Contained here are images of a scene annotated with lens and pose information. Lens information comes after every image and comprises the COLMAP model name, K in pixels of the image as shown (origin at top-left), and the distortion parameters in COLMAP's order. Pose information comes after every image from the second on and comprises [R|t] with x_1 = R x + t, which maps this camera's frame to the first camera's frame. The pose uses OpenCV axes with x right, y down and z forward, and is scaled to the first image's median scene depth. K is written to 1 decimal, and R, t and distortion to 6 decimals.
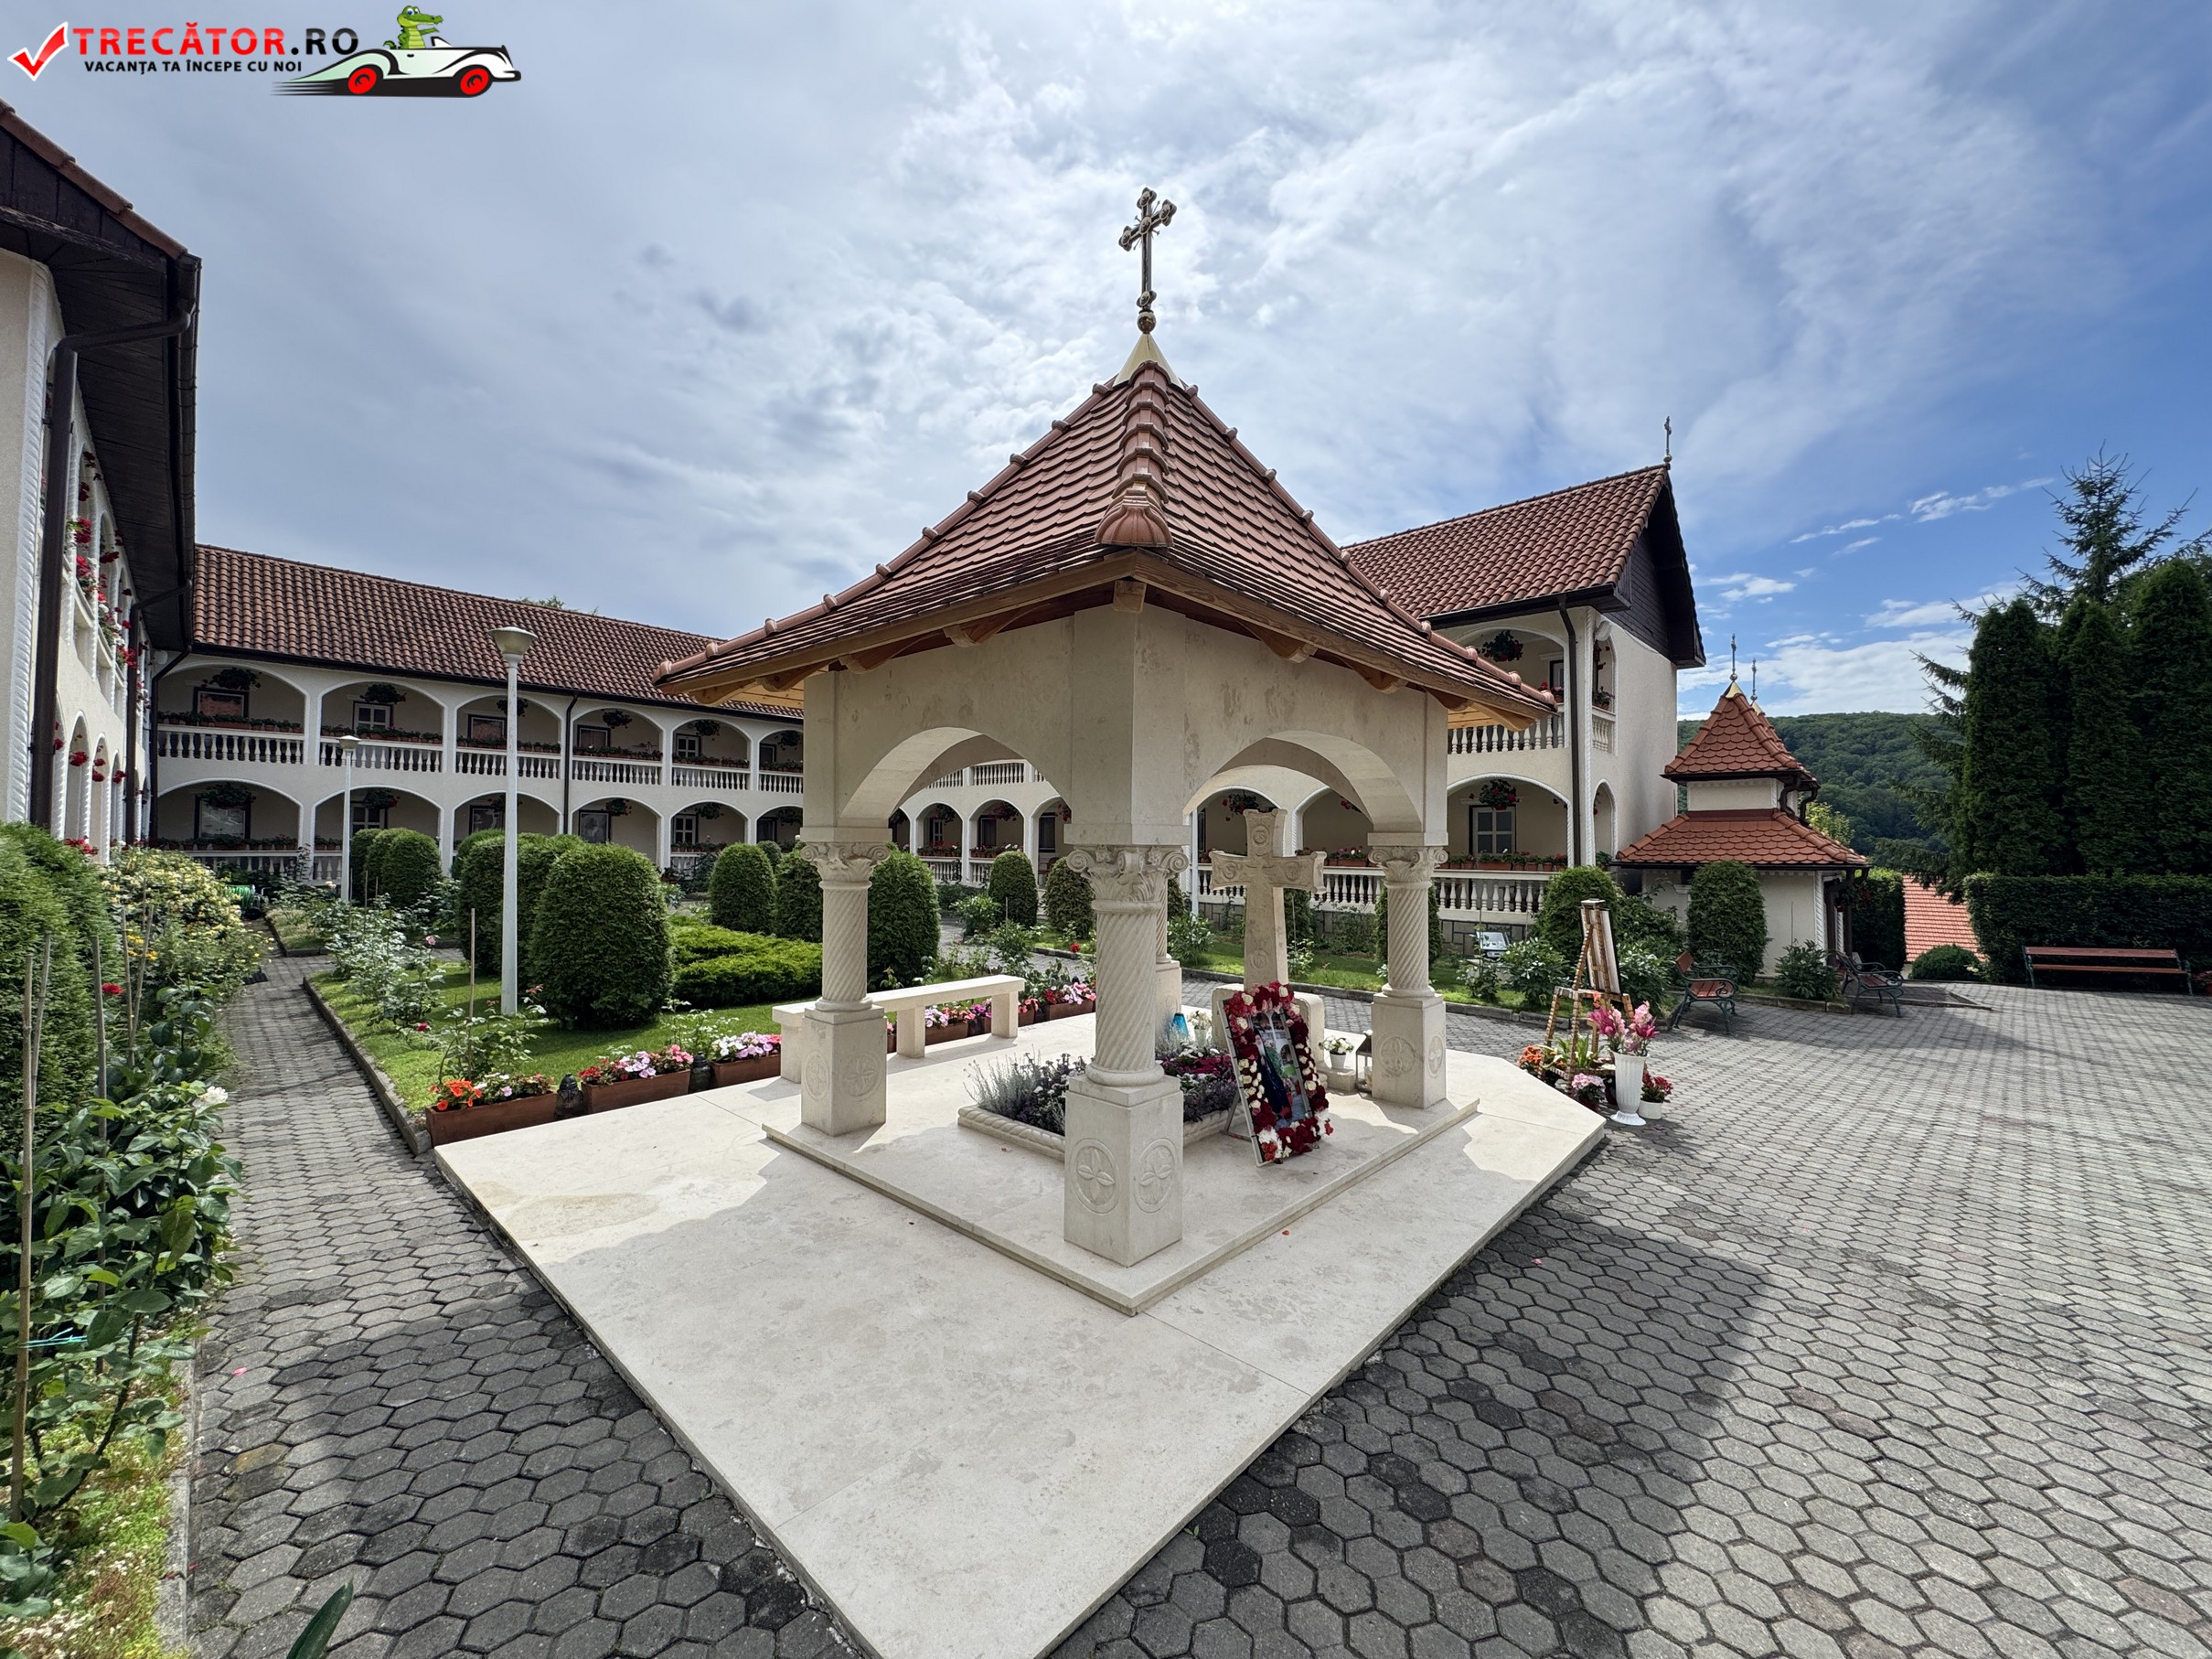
lens RADIAL K [[886.4, 0, 1104.2], [0, 886.4, 821.2], [0, 0, 1]] dist [0.002946, 0.000482]
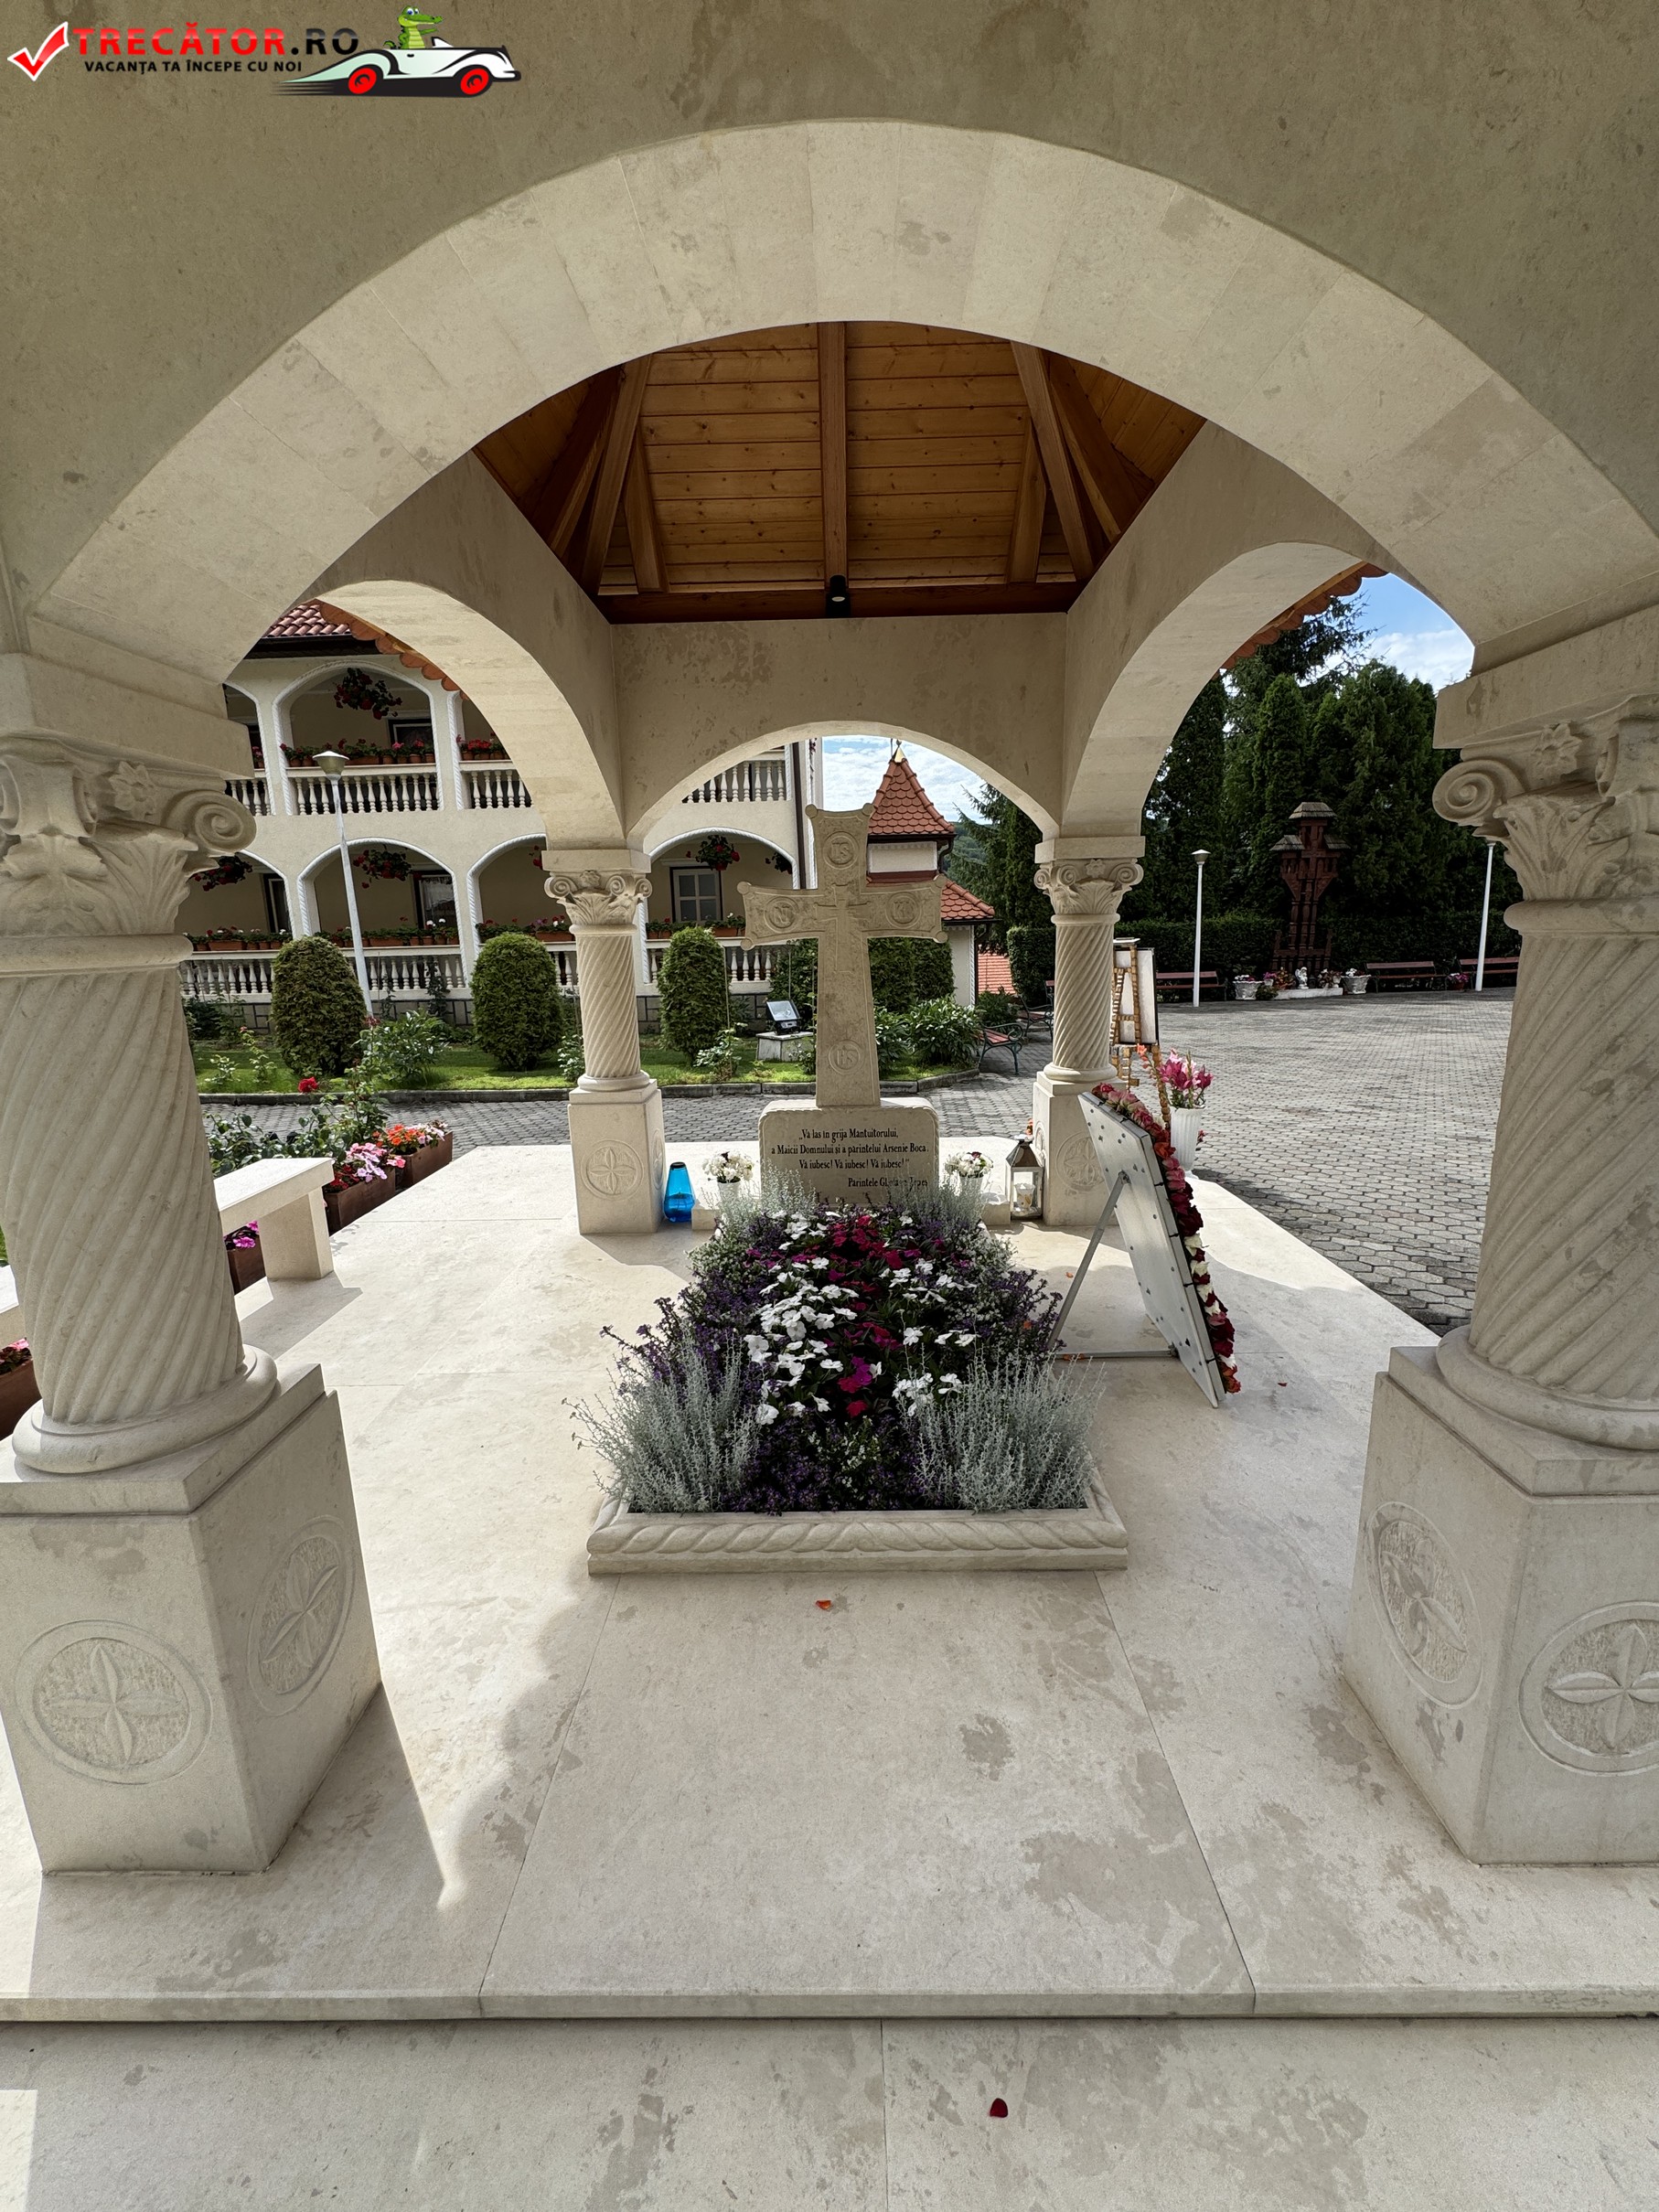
lens RADIAL K [[886.4, 0, 845.5], [0, 886.4, 1112.6], [0, 0, 1]] dist [0.002946, 0.000482]
pose [[0.742535, -0.166005, 0.648909, -0.261916], [0.013637, 0.972347, 0.233143, 0.054580], [-0.669668, -0.164267, 0.724266, 0.601819]]
